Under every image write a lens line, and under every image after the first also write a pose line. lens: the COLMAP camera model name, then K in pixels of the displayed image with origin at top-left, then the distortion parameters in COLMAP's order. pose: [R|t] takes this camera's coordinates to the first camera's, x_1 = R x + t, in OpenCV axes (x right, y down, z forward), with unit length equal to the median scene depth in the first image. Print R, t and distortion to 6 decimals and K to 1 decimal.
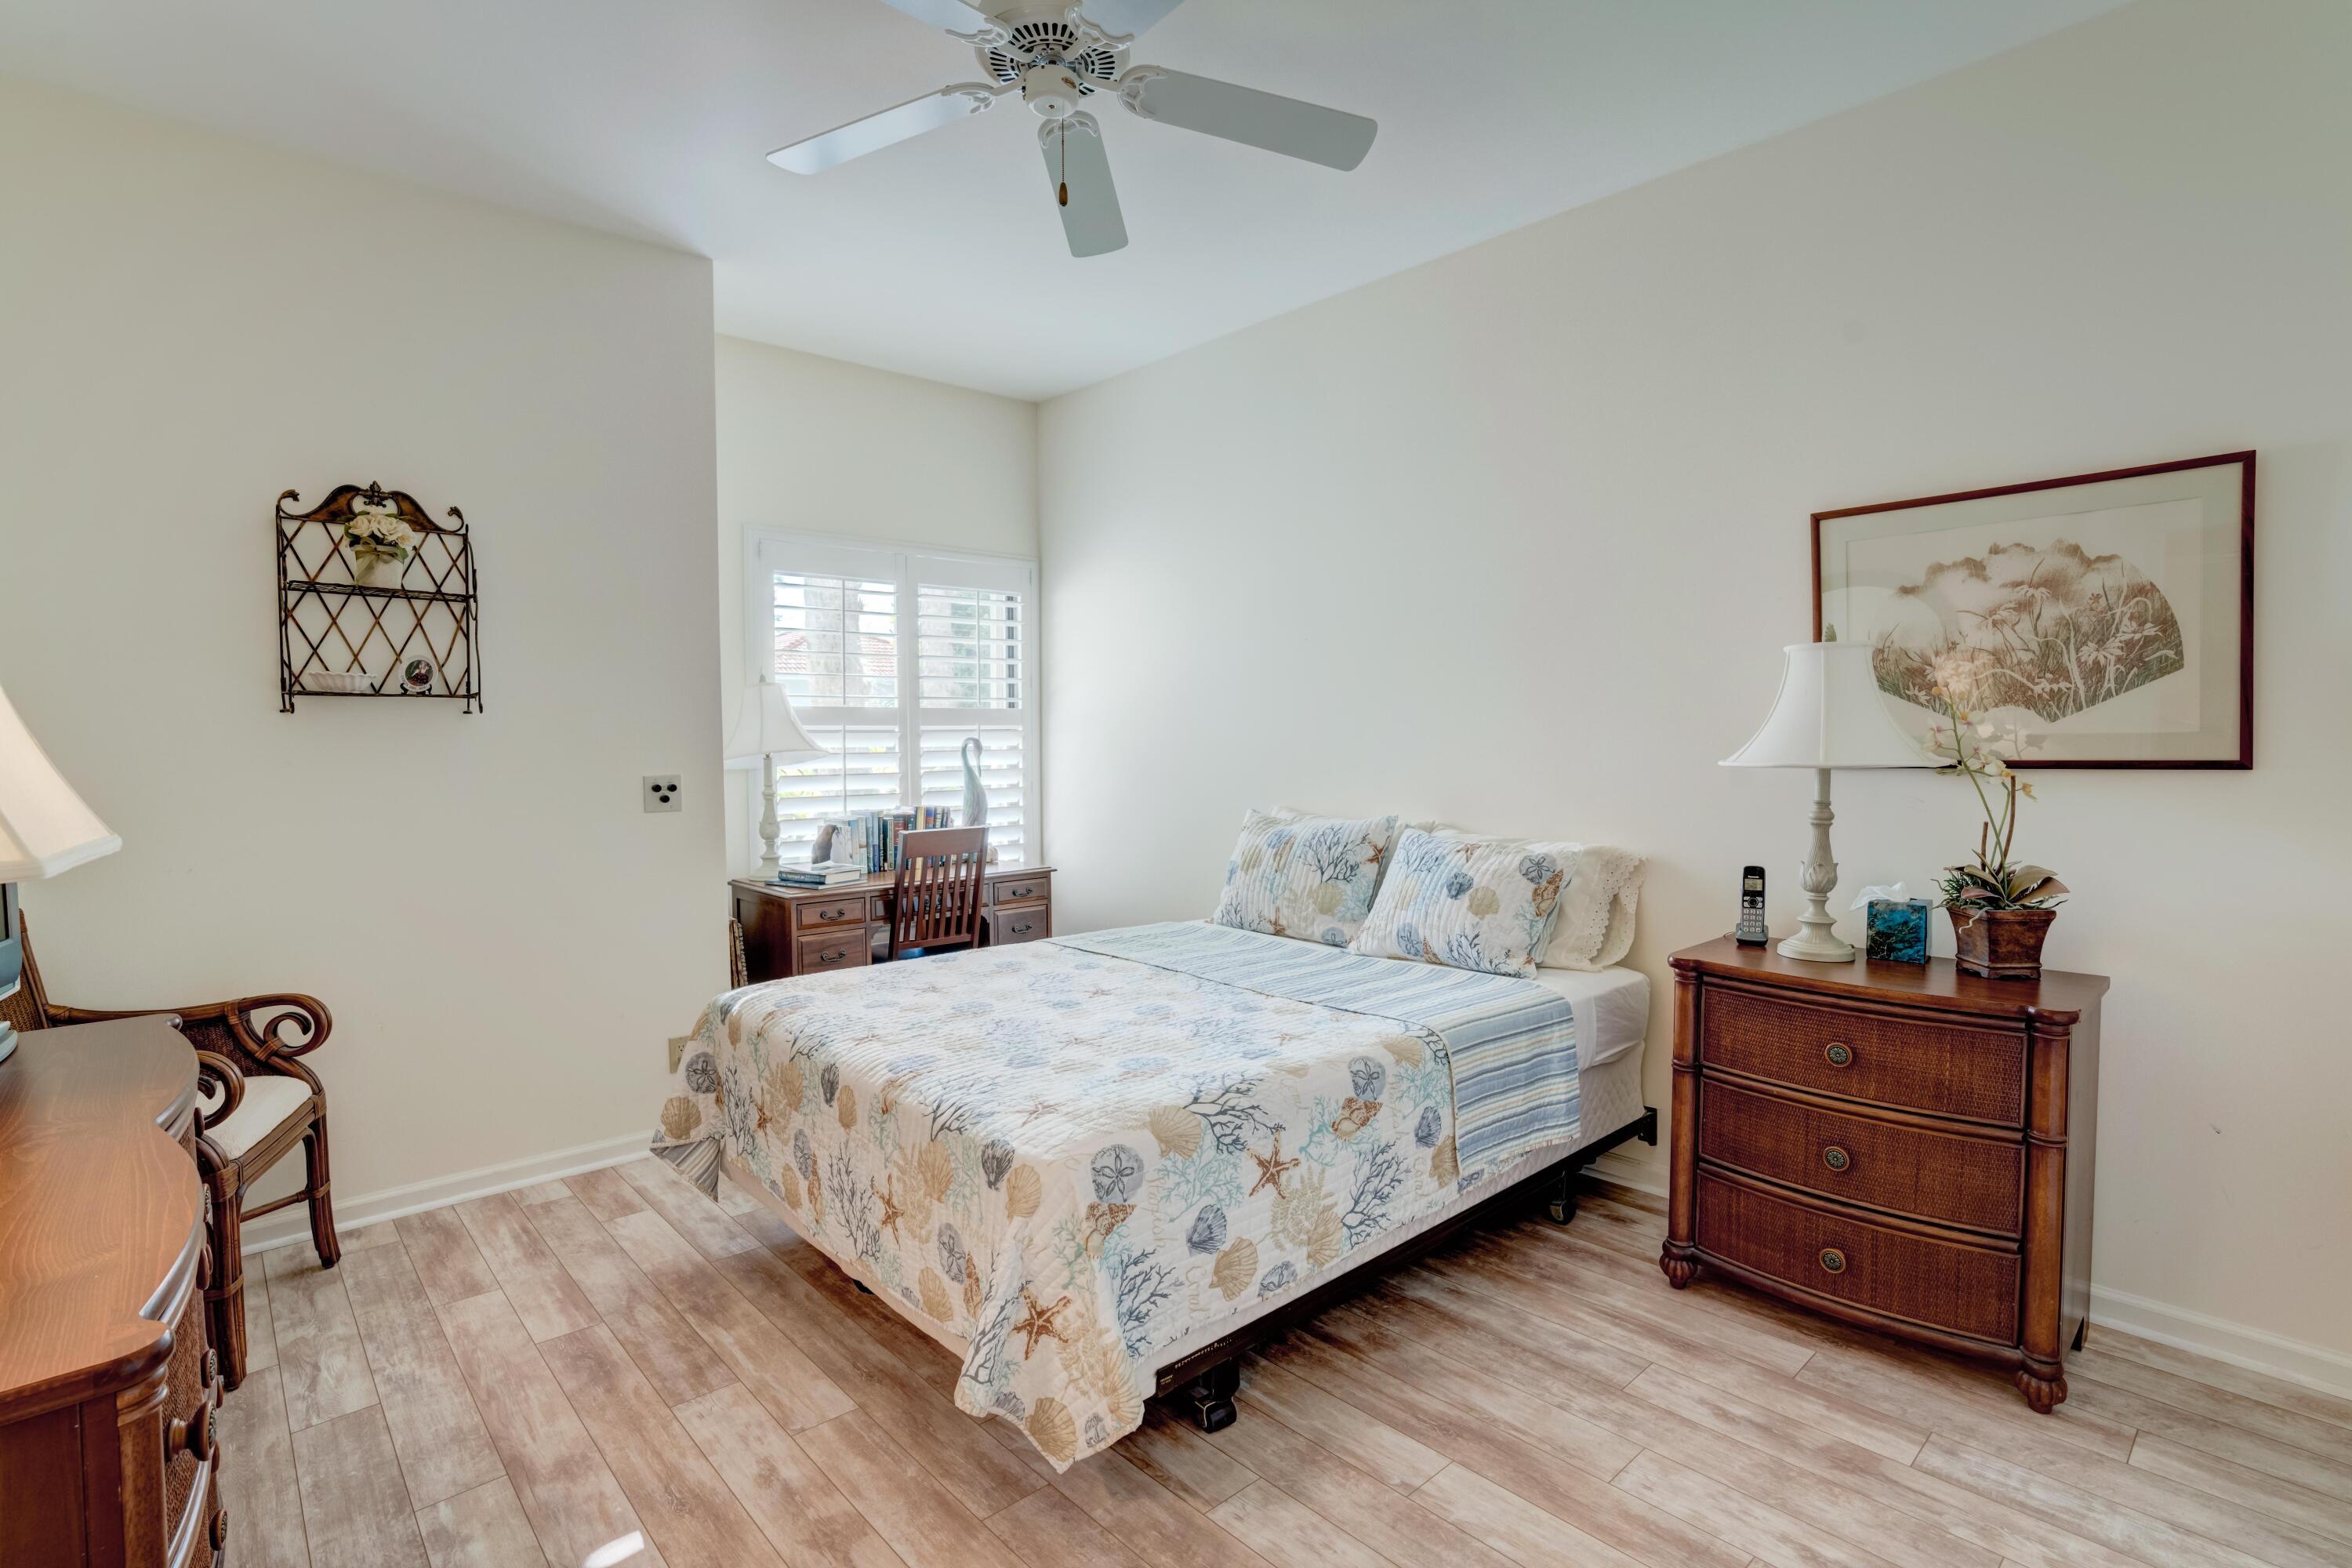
lens RADIAL K [[1169.4, 0, 1156.7], [0, 1169.4, 771.6], [0, 0, 1]] dist [-0.043017, 0.007752]
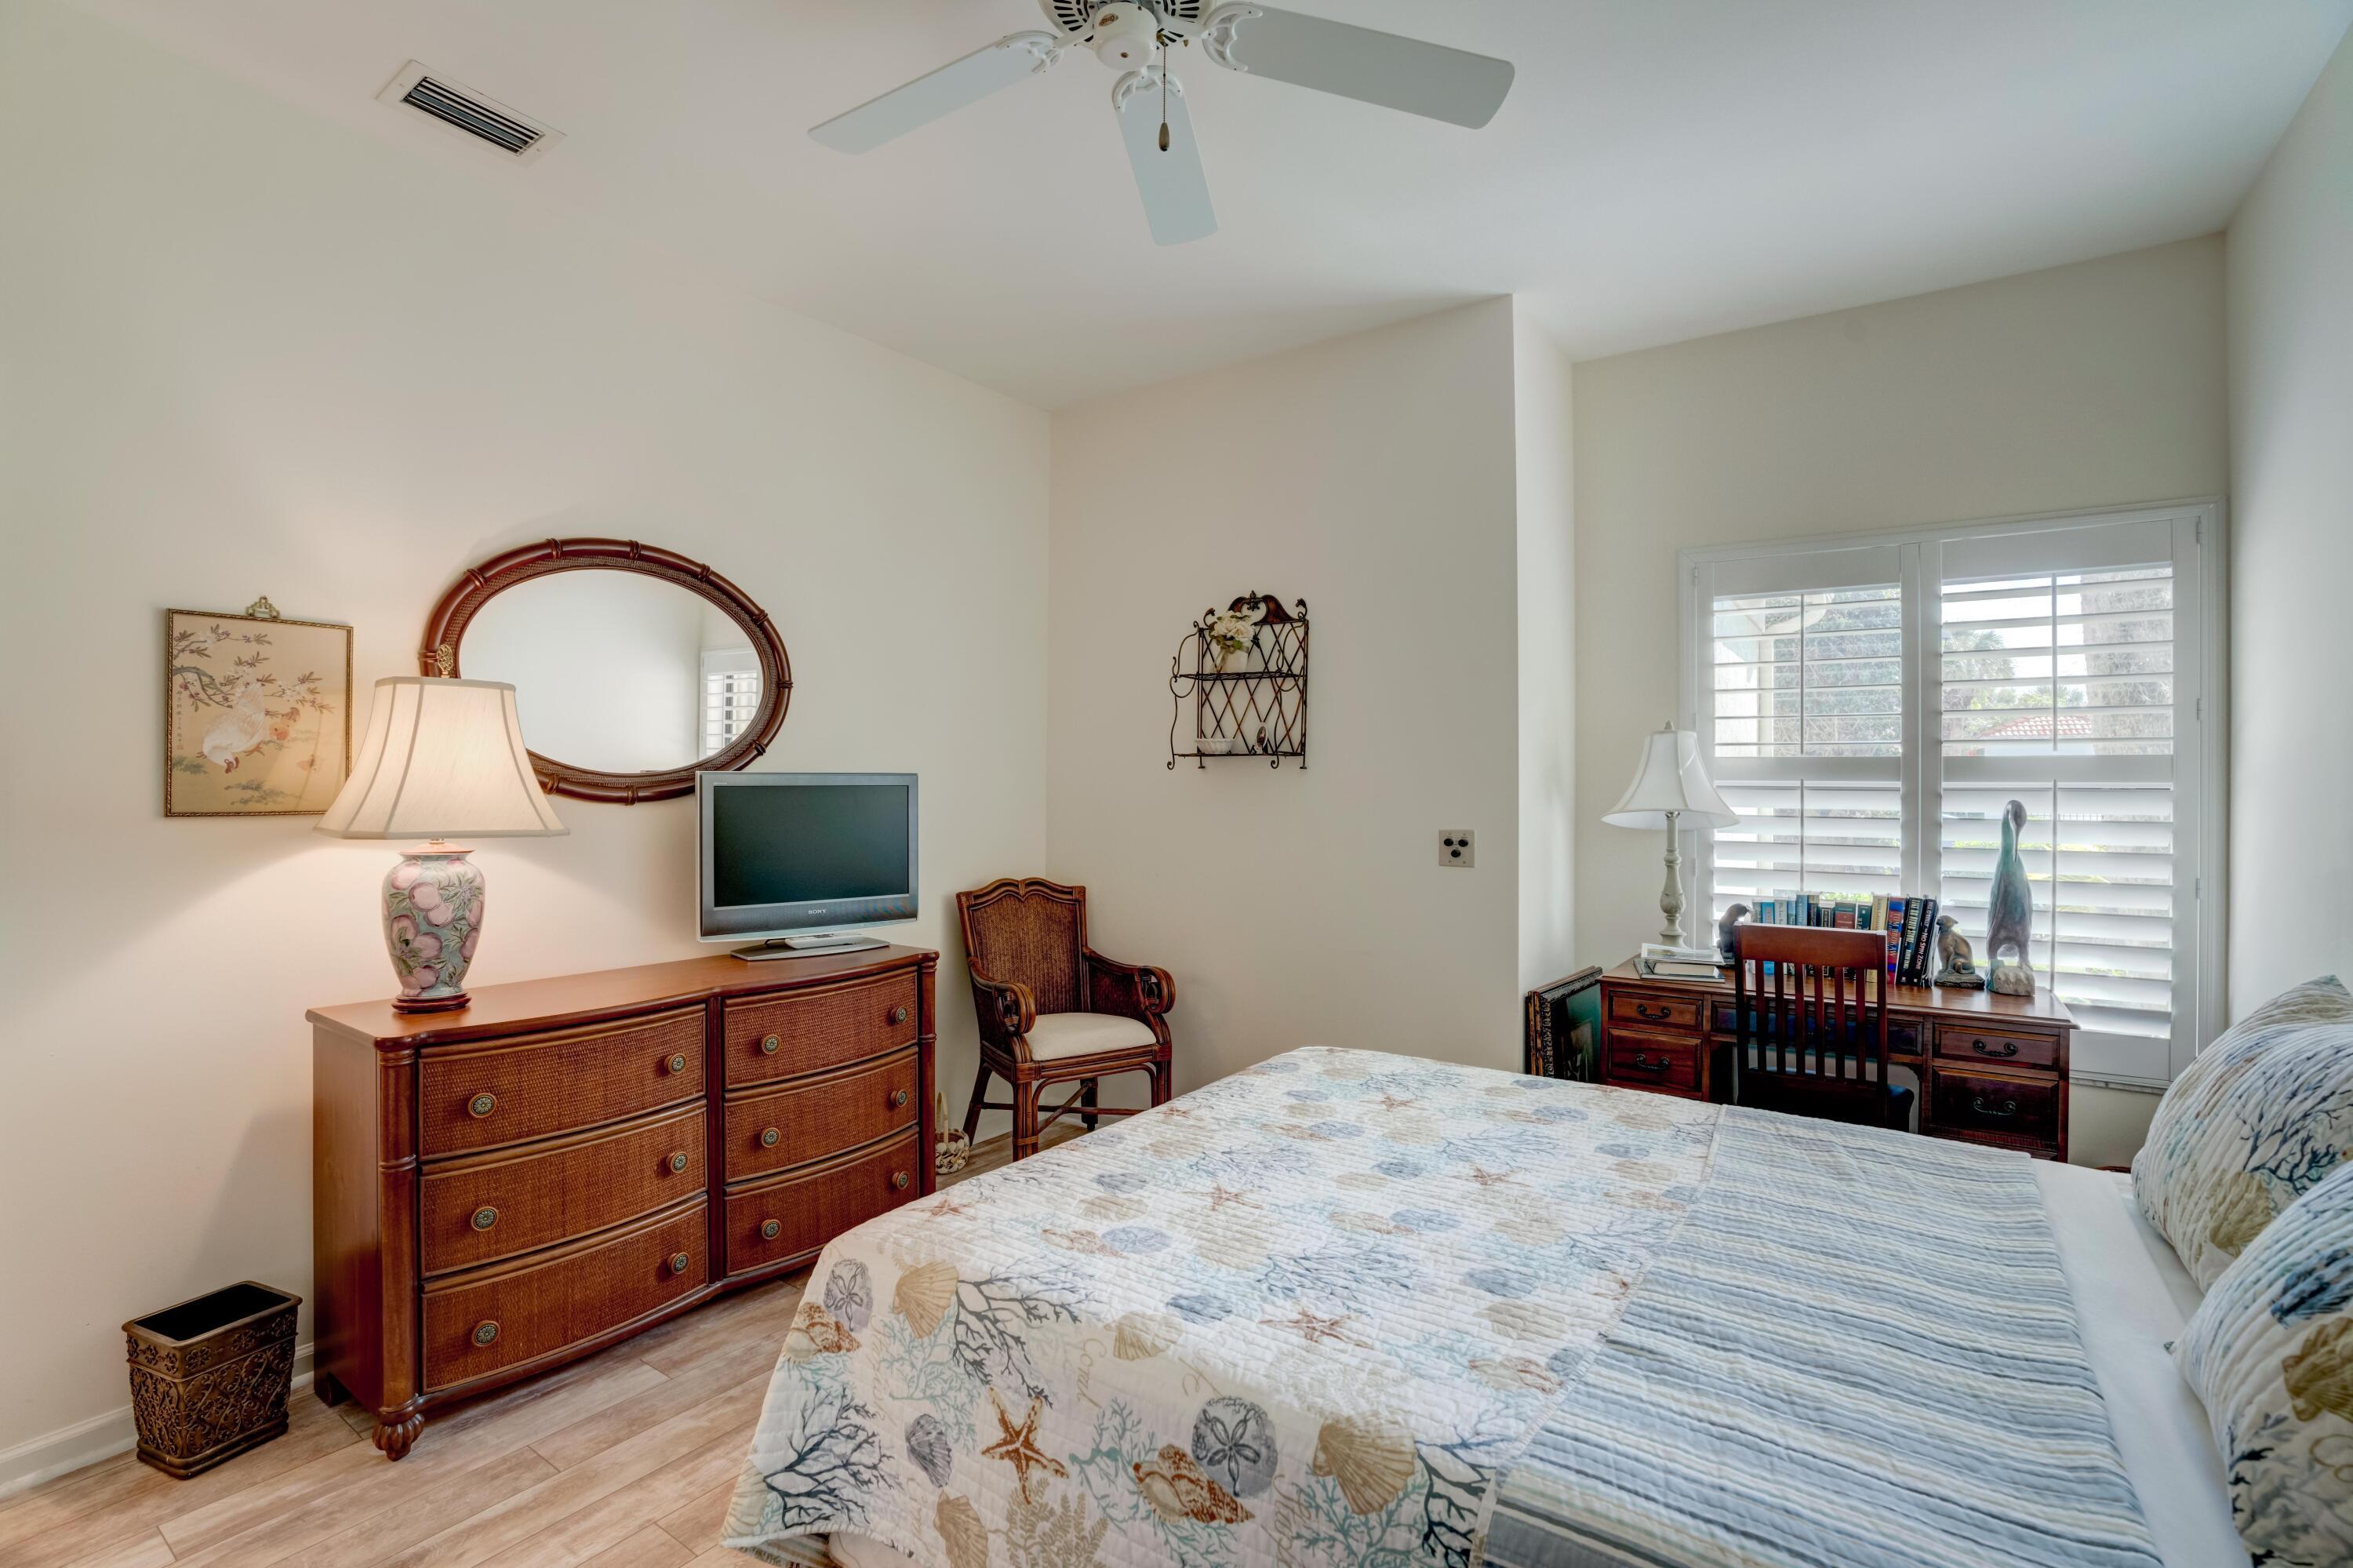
lens RADIAL K [[1080.4, 0, 1160.7], [0, 1080.4, 776.3], [0, 0, 1]] dist [-0.066891, 0.024115]
pose [[0.207597, 0.001299, -0.978214, 0.506083], [-0.041693, 0.999102, -0.007521, -0.029935], [0.977325, 0.042346, 0.207465, 0.668469]]
